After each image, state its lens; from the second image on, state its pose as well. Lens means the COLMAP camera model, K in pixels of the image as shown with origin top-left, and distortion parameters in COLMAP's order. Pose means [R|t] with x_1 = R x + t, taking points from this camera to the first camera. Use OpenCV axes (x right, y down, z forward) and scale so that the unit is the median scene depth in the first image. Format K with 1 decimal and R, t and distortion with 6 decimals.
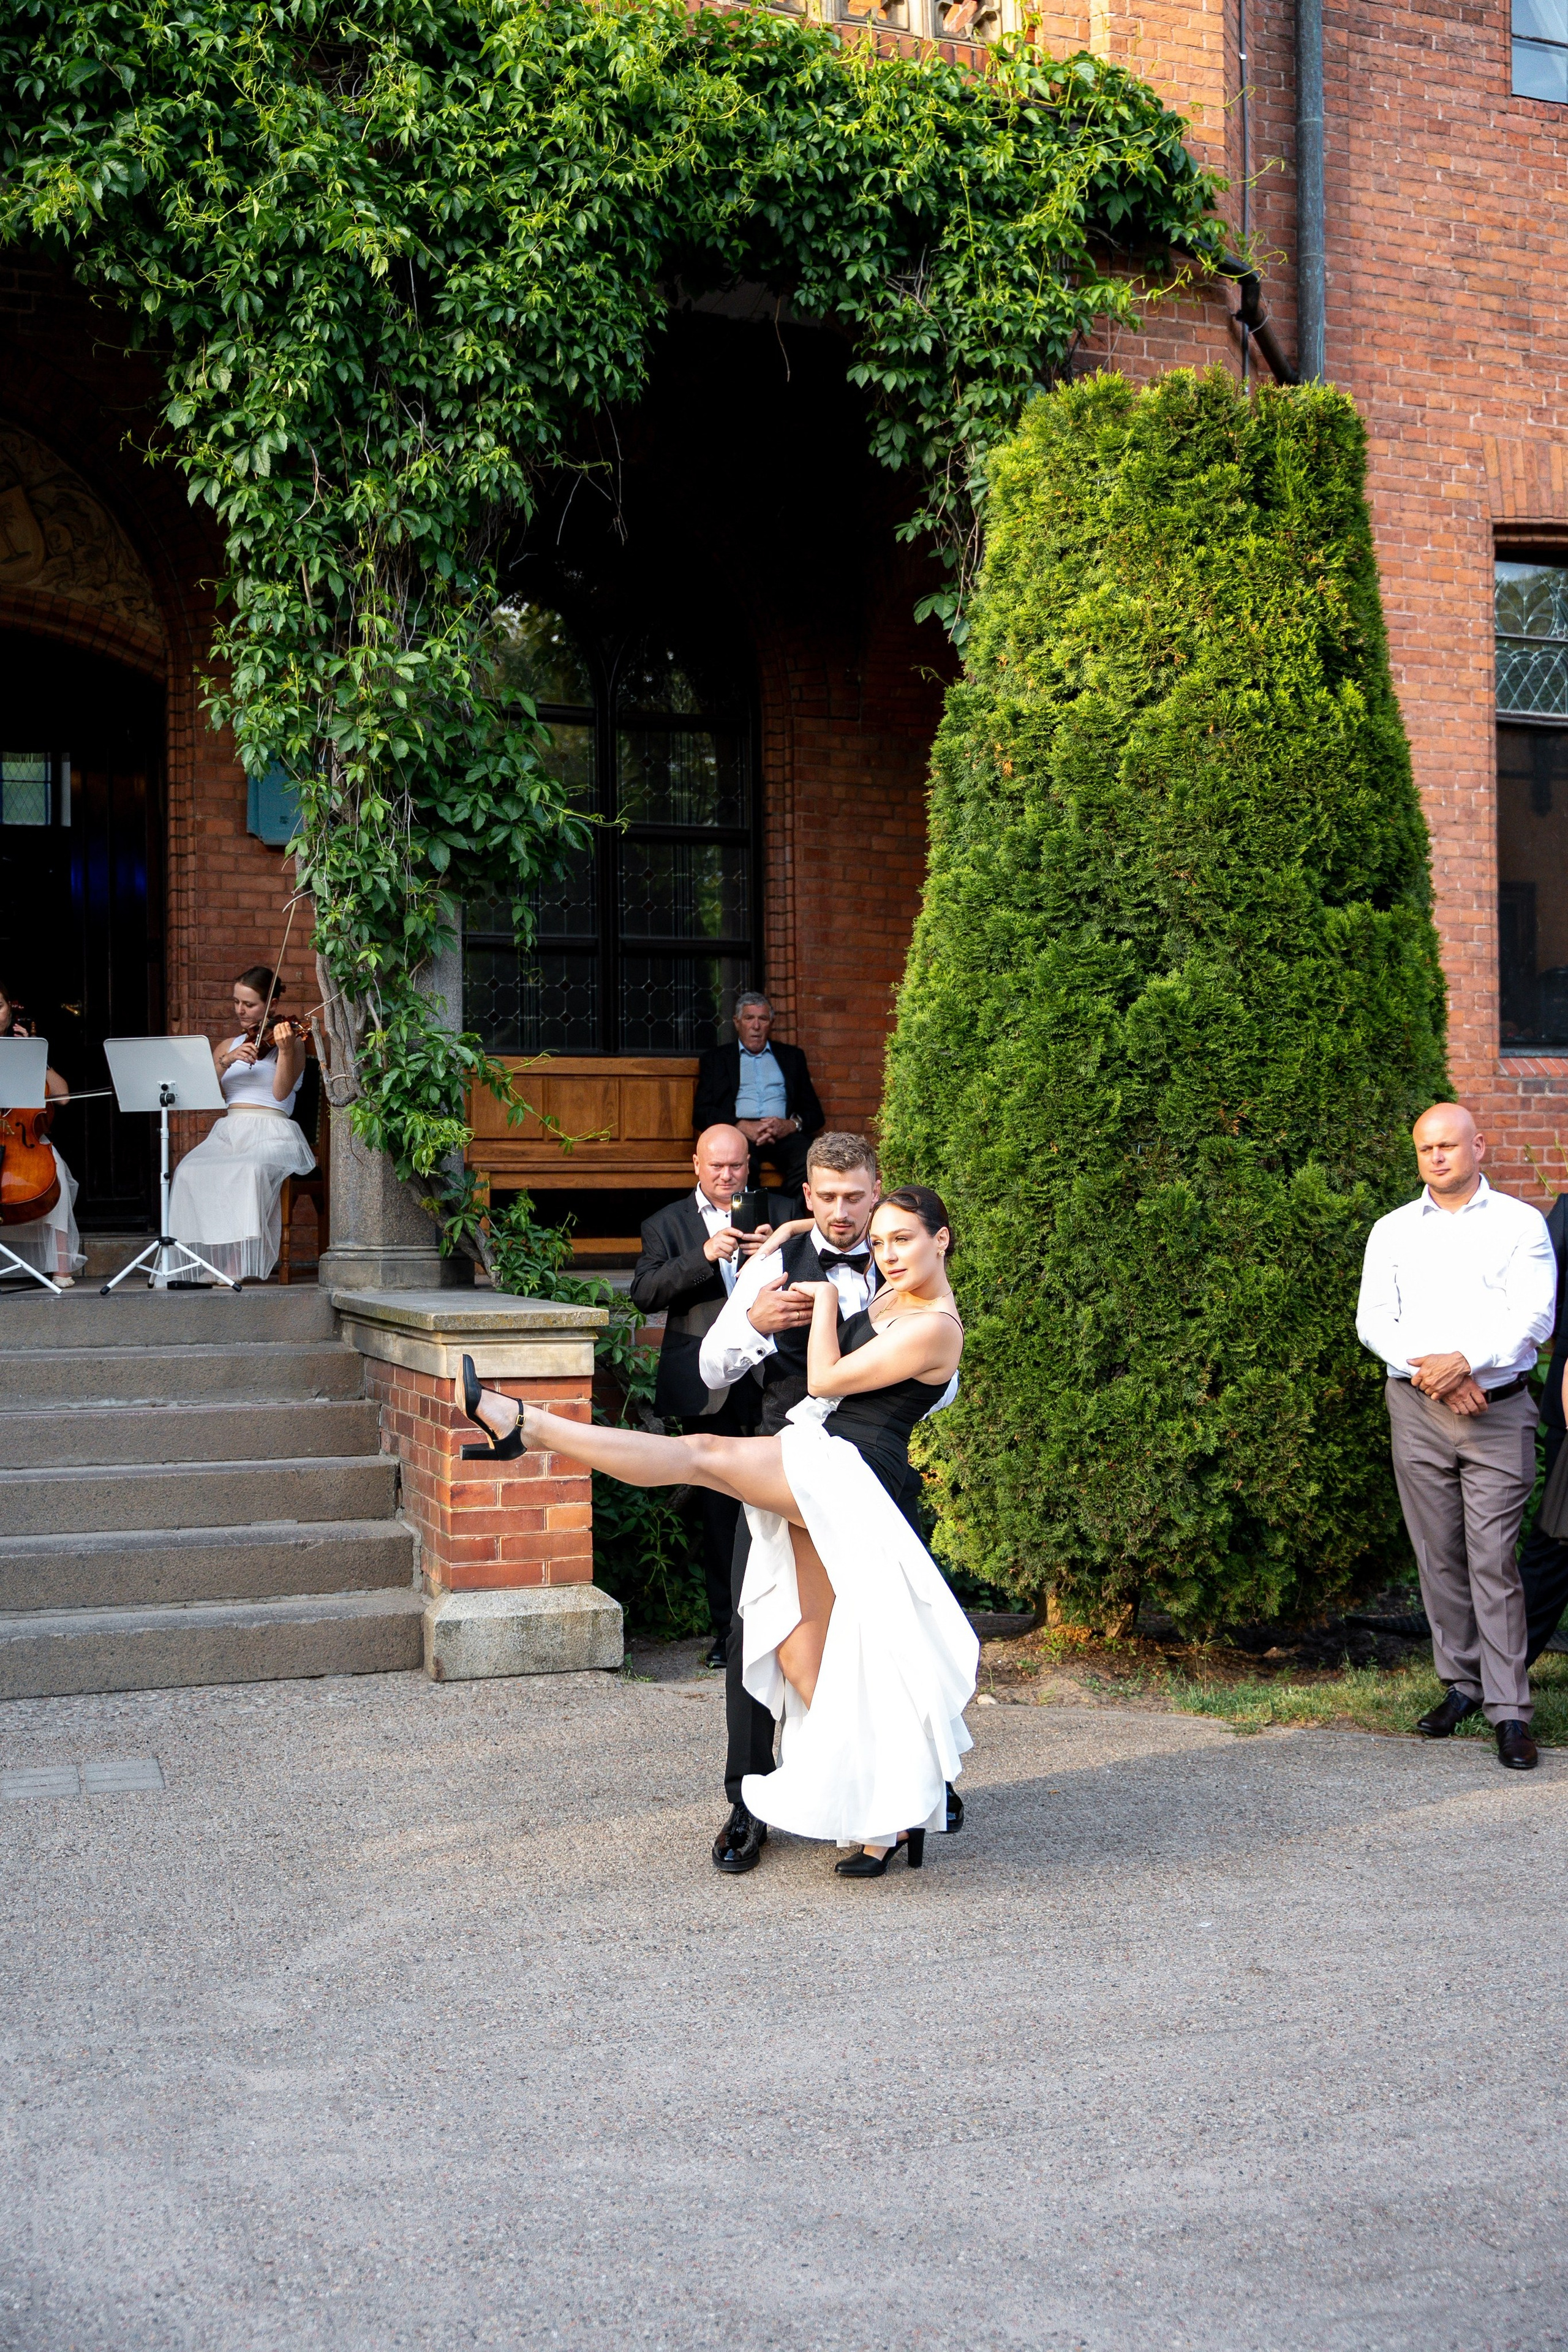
lens RADIAL K [[2281.1, 0, 794.0], [0, 2281.1, 1174.4], [0, 0, 1]] dist [-0.000316, 0.003241]
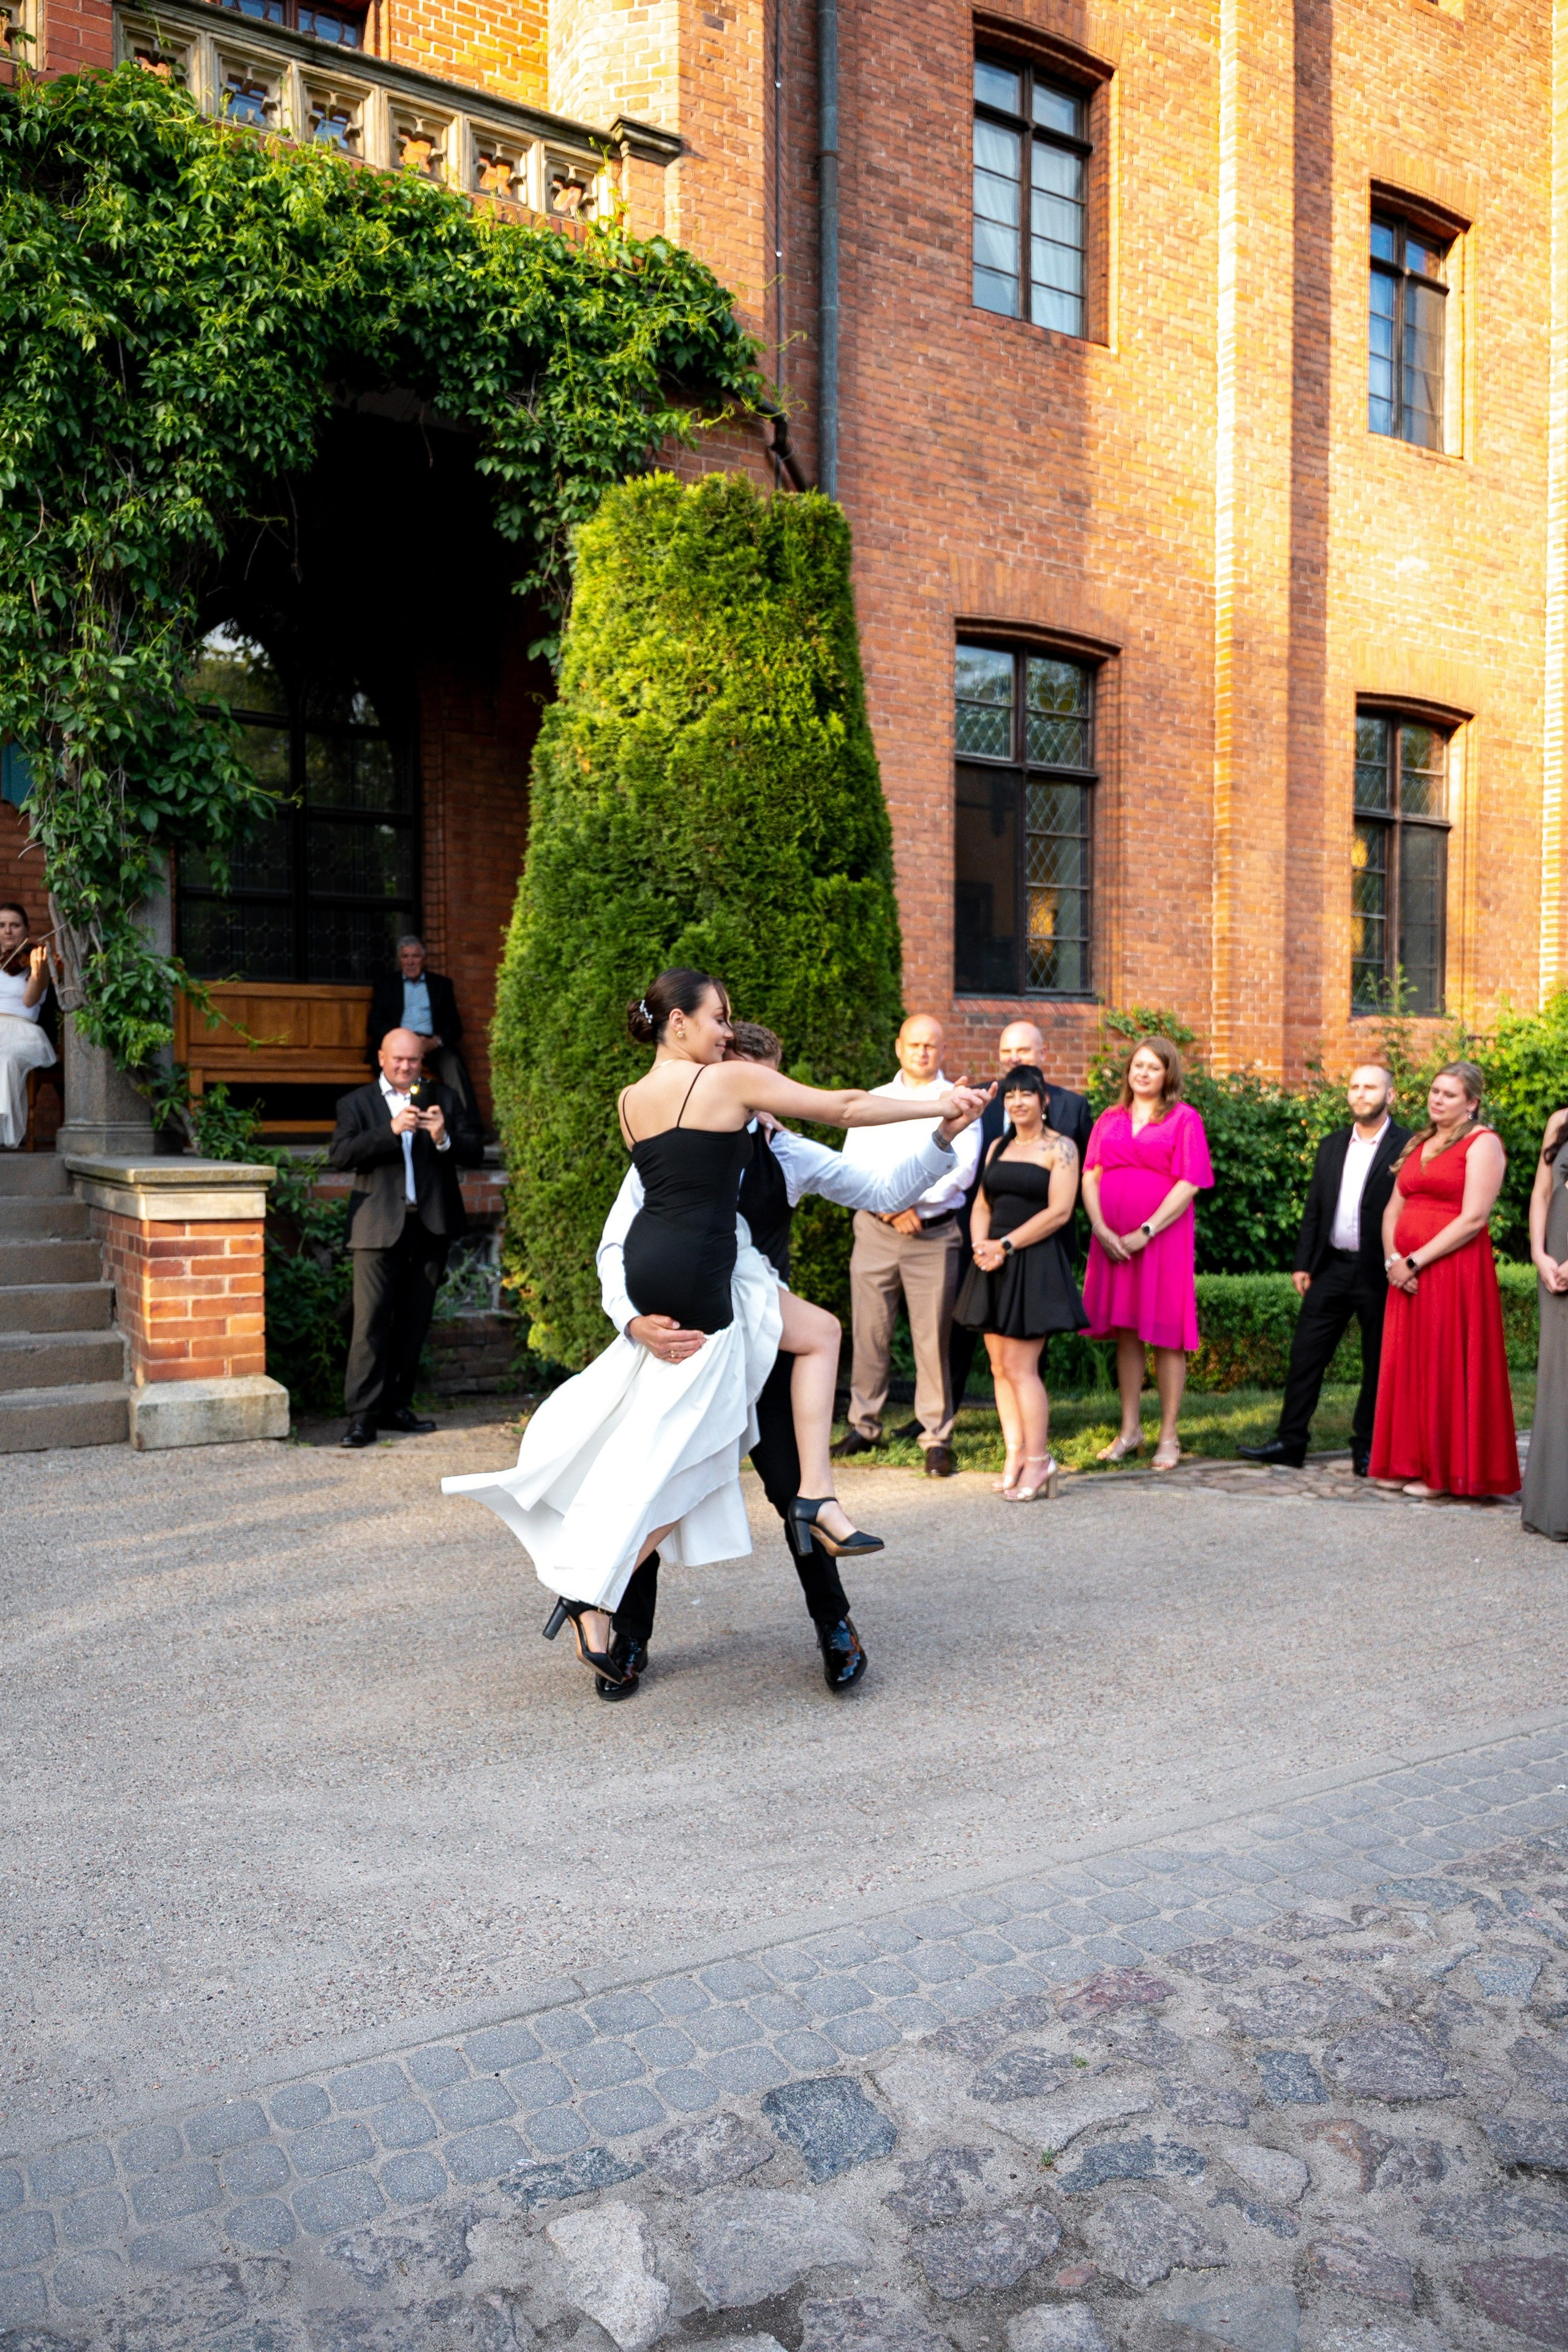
lens RADIAL K [[1644.2, 0, 785.3], [0, 1644.2, 1174.3], [0, 0, 1]] dist [-0.002565, -0.007097]
pose [[0.983338, 0.001521, 0.181780, 0.032512], [-0.010624, 0.998736, 0.049119, 0.012681], [-0.181476, -0.050231, 0.982112, 0.015827]]
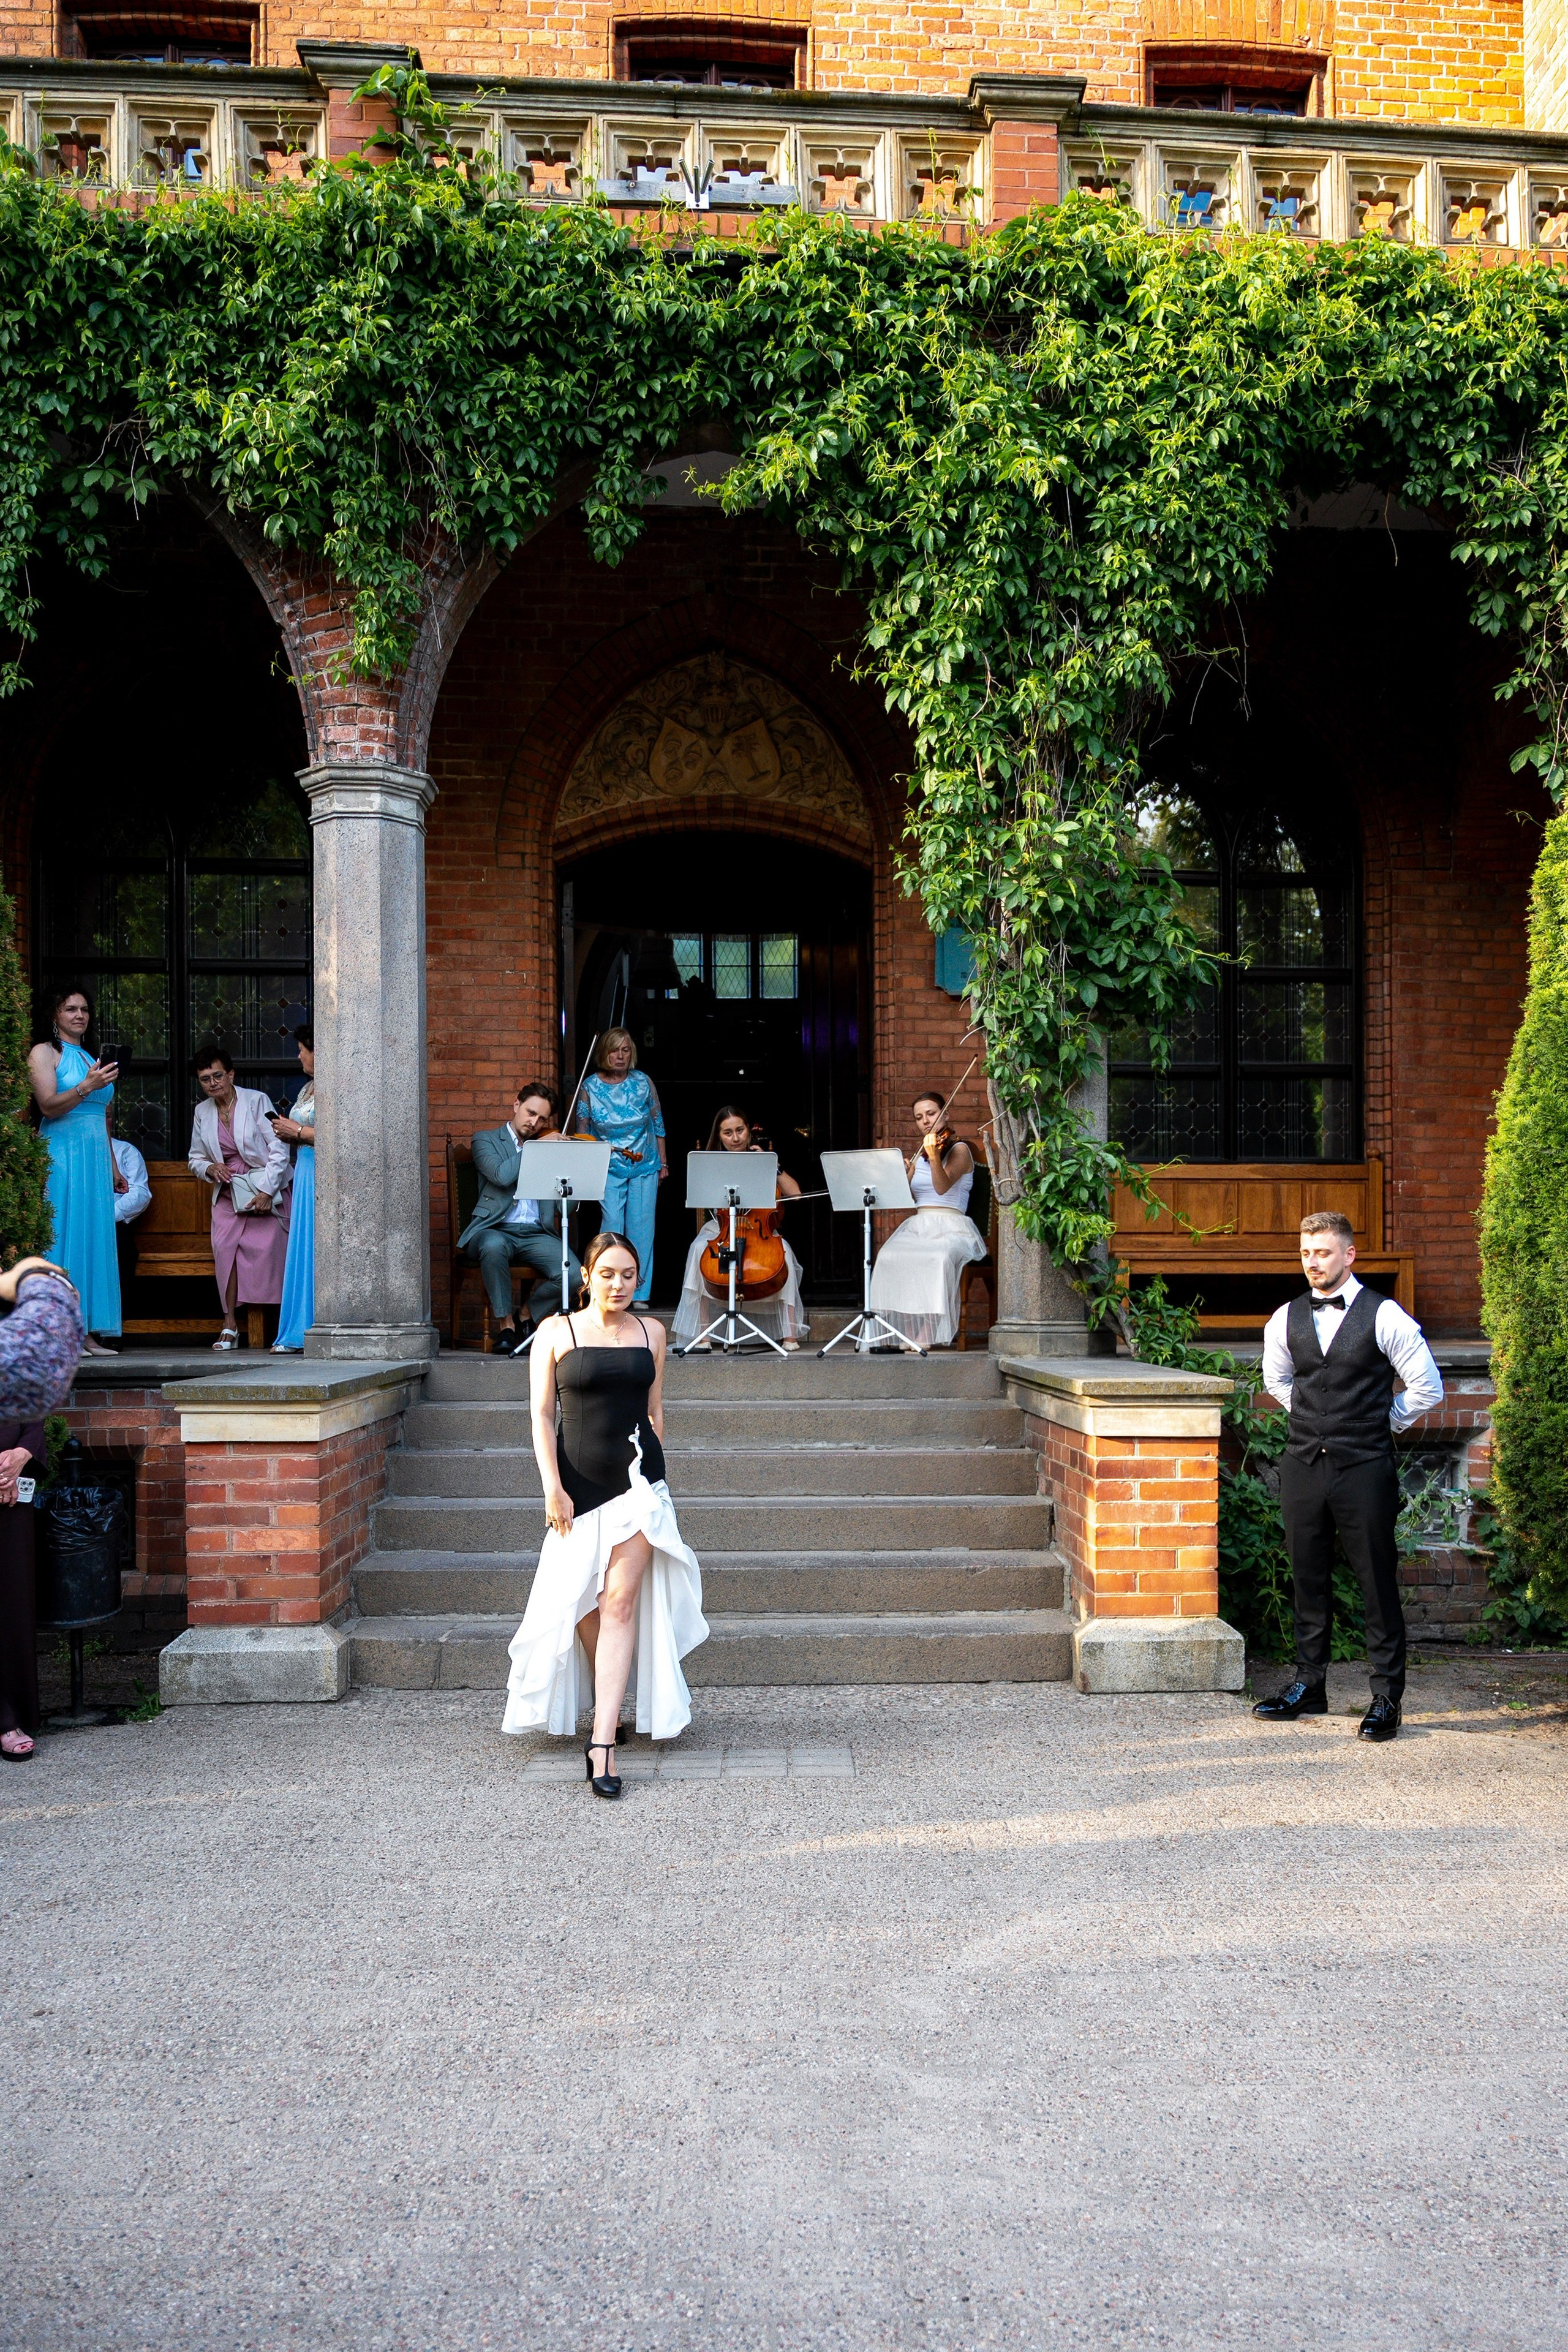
lens RADIAL K [[1744.2, 0, 878.0], [0, 1744.2, 1306.3], [0, 0, 1]] dist [-0.001033, -0.011037]
pose [[0.962717, 0.009055, -0.270357, -0.015616], [-0.002242, 0.999672, 0.025498, 0.000338], [0.270500, -0.023942, 0.962422, 0.100761]]
